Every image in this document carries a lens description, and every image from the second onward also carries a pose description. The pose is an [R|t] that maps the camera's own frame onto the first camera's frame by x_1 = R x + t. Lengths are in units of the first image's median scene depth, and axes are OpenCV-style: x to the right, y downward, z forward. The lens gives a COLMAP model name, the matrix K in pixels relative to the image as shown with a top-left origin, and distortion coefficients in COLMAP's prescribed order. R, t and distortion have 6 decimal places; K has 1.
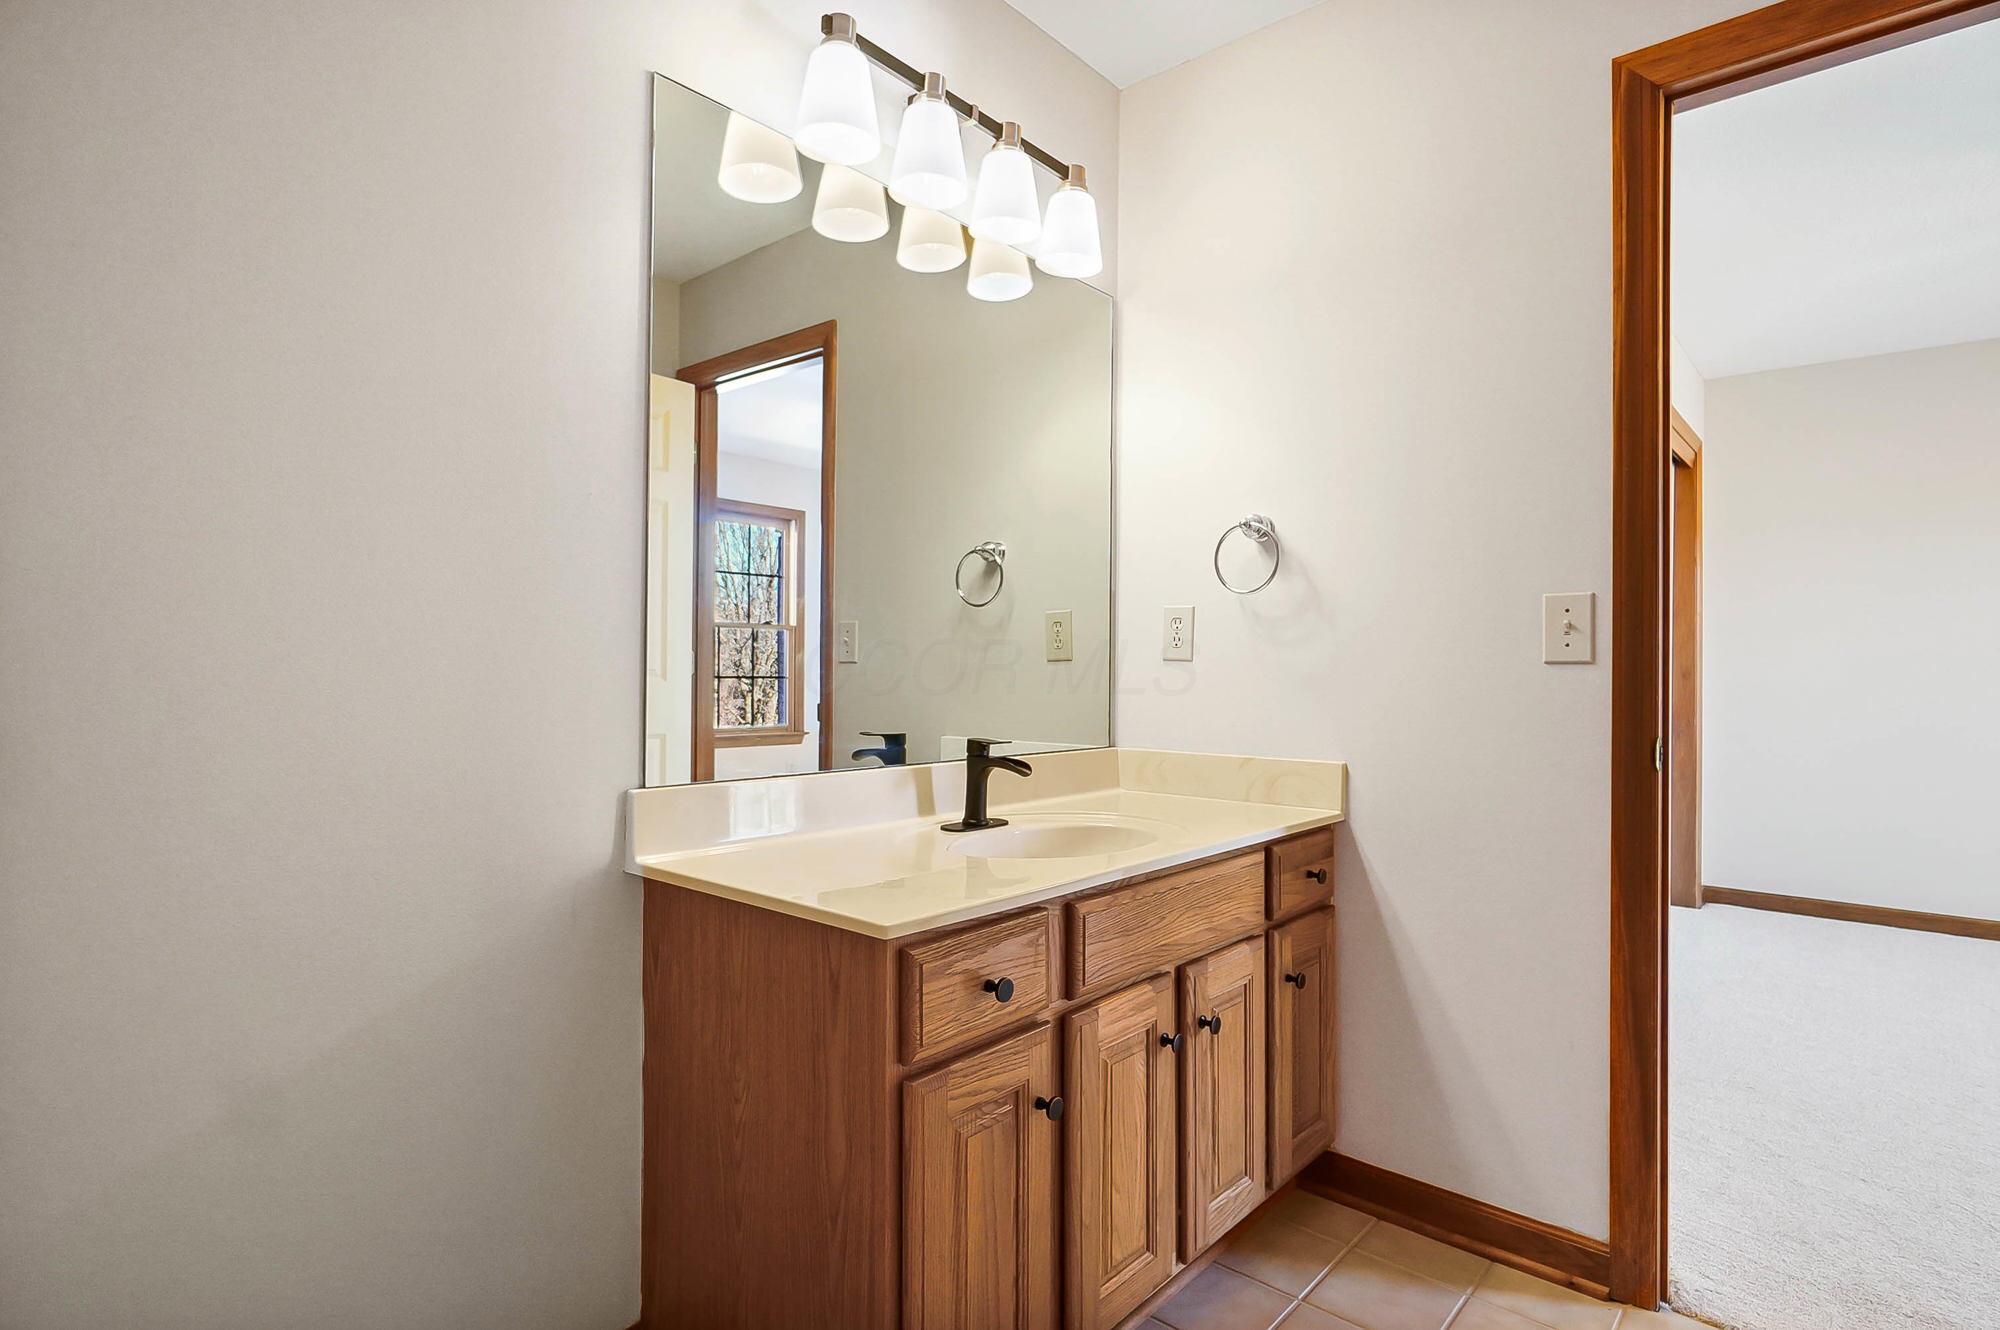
lens RADIAL K [[1046.5, 0, 974.5], [0, 1046.5, 676.3], [0, 0, 1]] dist [-0.000618, 0.000092]
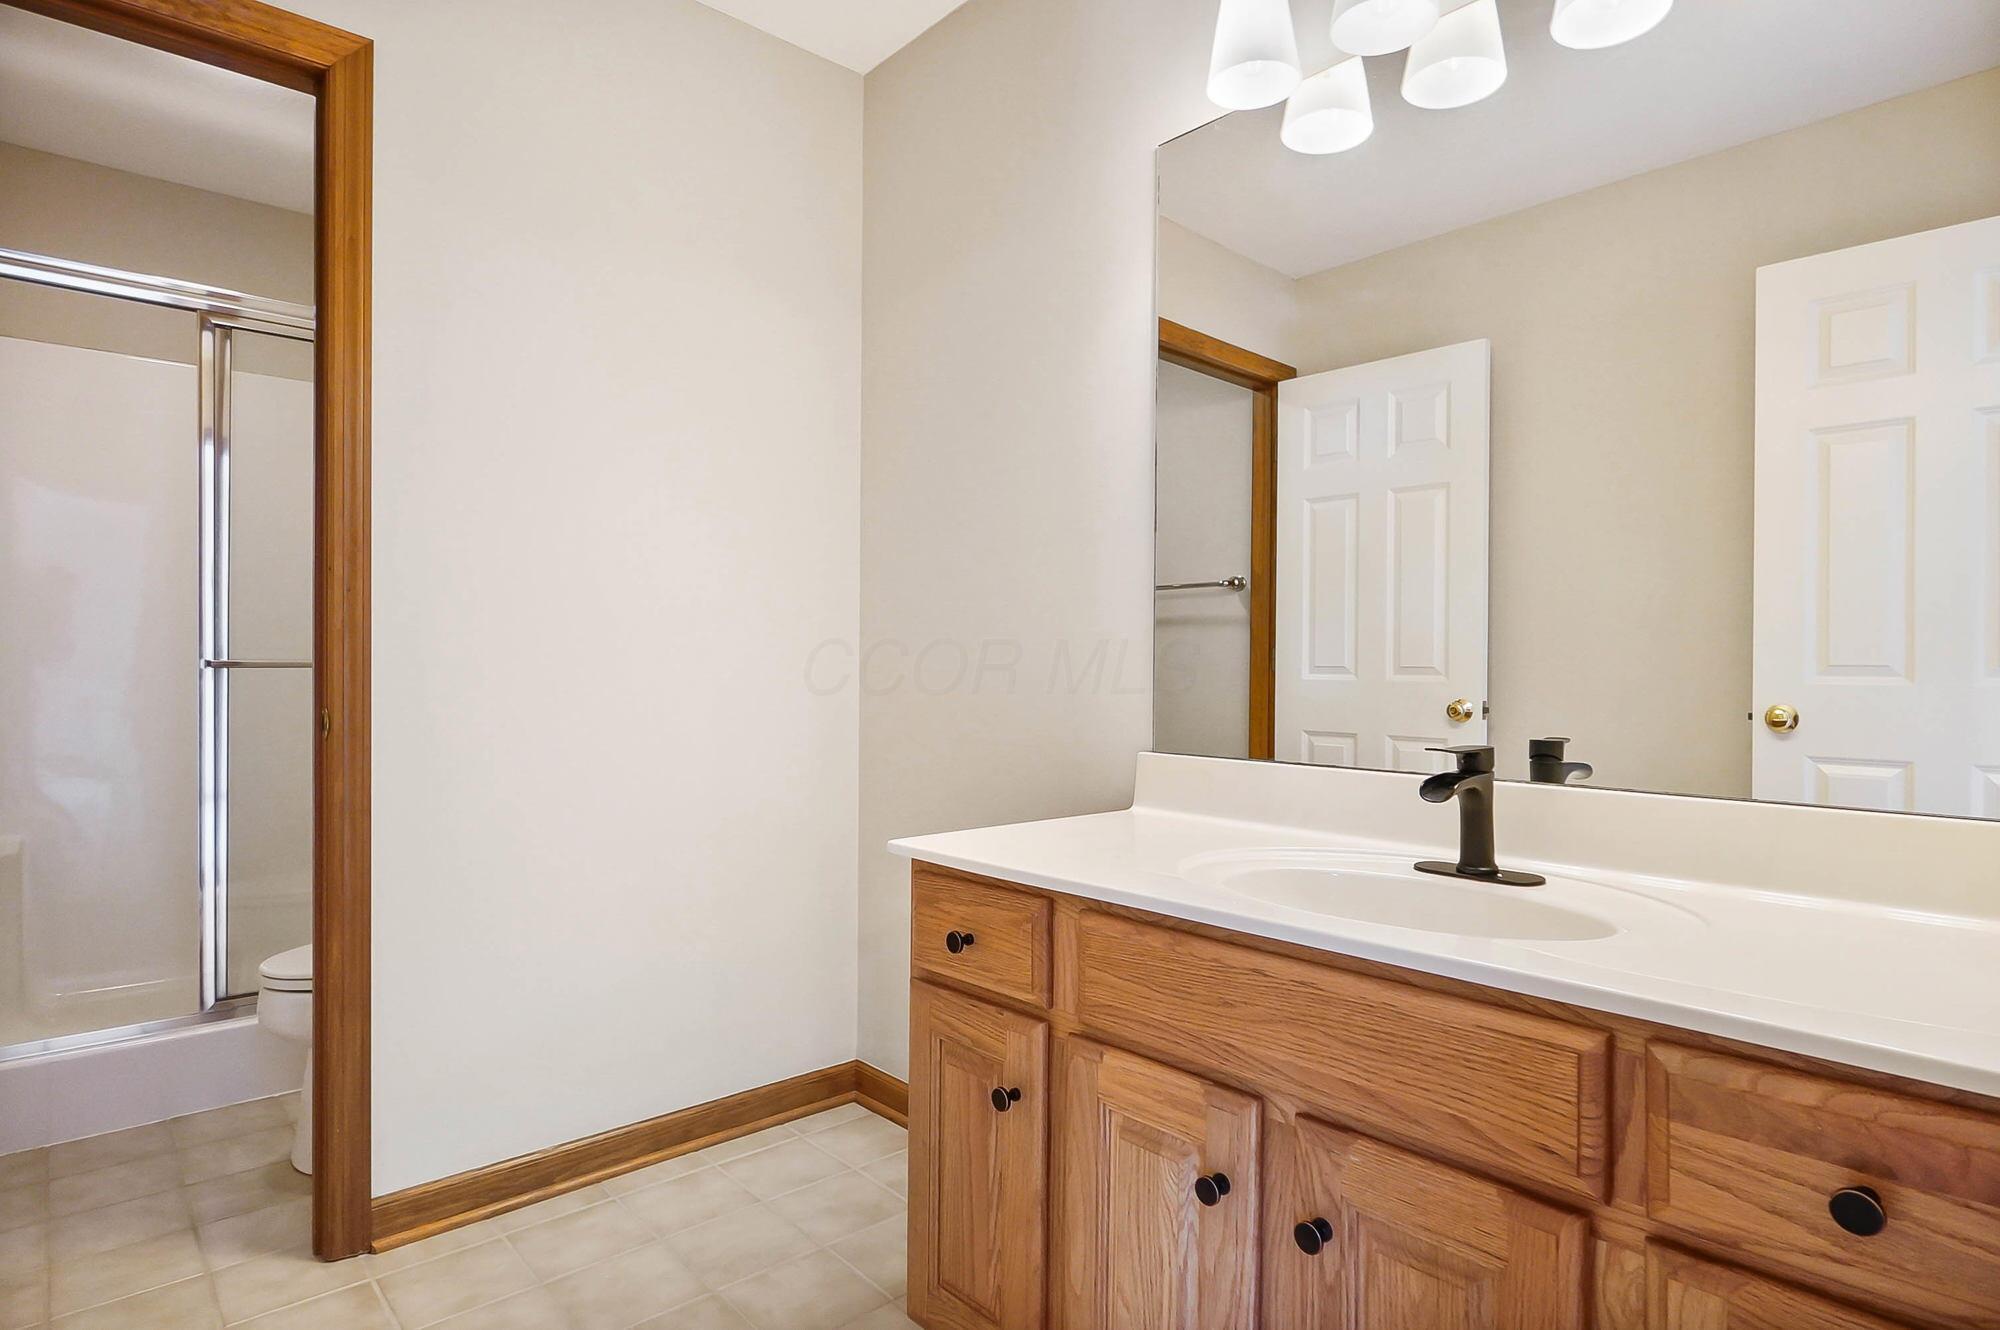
lens RADIAL K [[1046.5, 0, 974.5], [0, 1046.5, 676.3], [0, 0, 1]] dist [-0.000618, 0.000092]
pose [[-0.138113, -0.007081, -0.990391, 0.883142], [-0.012672, 0.999905, -0.005382, 0.027640], [0.990335, 0.011807, -0.138190, 0.946757]]
